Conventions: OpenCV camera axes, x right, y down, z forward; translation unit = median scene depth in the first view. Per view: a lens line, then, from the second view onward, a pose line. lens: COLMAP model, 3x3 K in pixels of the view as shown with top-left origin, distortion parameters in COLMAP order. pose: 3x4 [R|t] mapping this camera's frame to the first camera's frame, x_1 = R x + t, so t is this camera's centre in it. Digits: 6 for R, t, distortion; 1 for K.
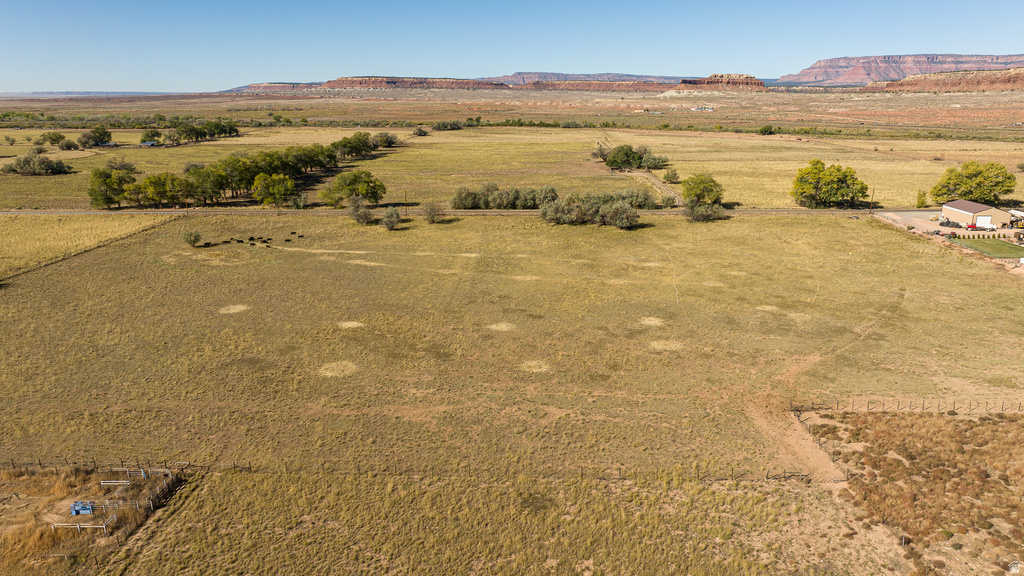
lens RADIAL K [[713.5, 0, 512.0], [0, 713.5, 288.0], [0, 0, 1]] dist [-0.054797, 0.060432]
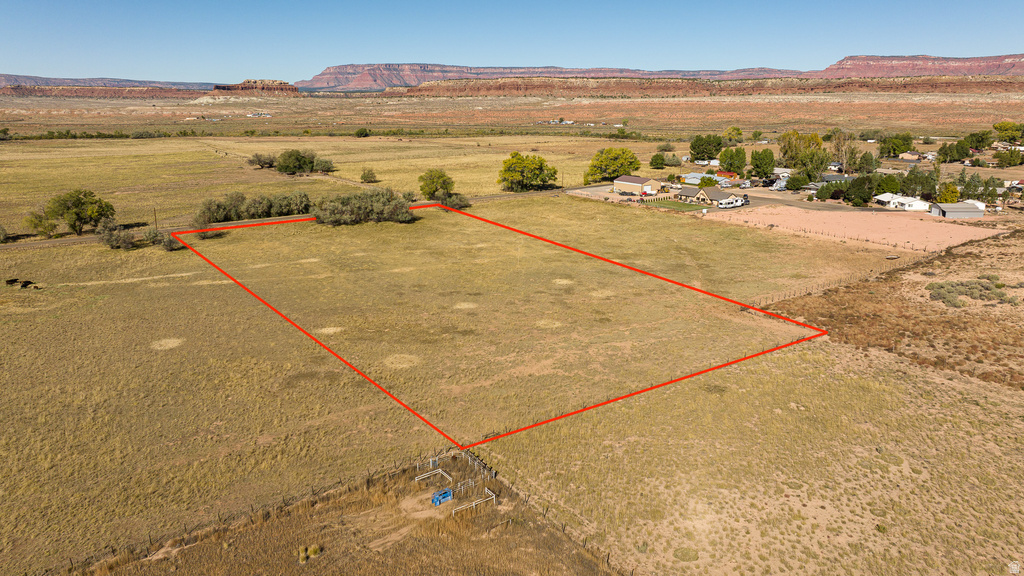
lens RADIAL K [[713.5, 0, 512.0], [0, 713.5, 288.0], [0, 0, 1]] dist [-0.054797, 0.060432]
pose [[0.803663, -0.152313, 0.575262, -0.156353], [0.156677, 0.986740, 0.042377, -0.002294], [-0.574089, 0.056074, 0.816871, 0.011696]]
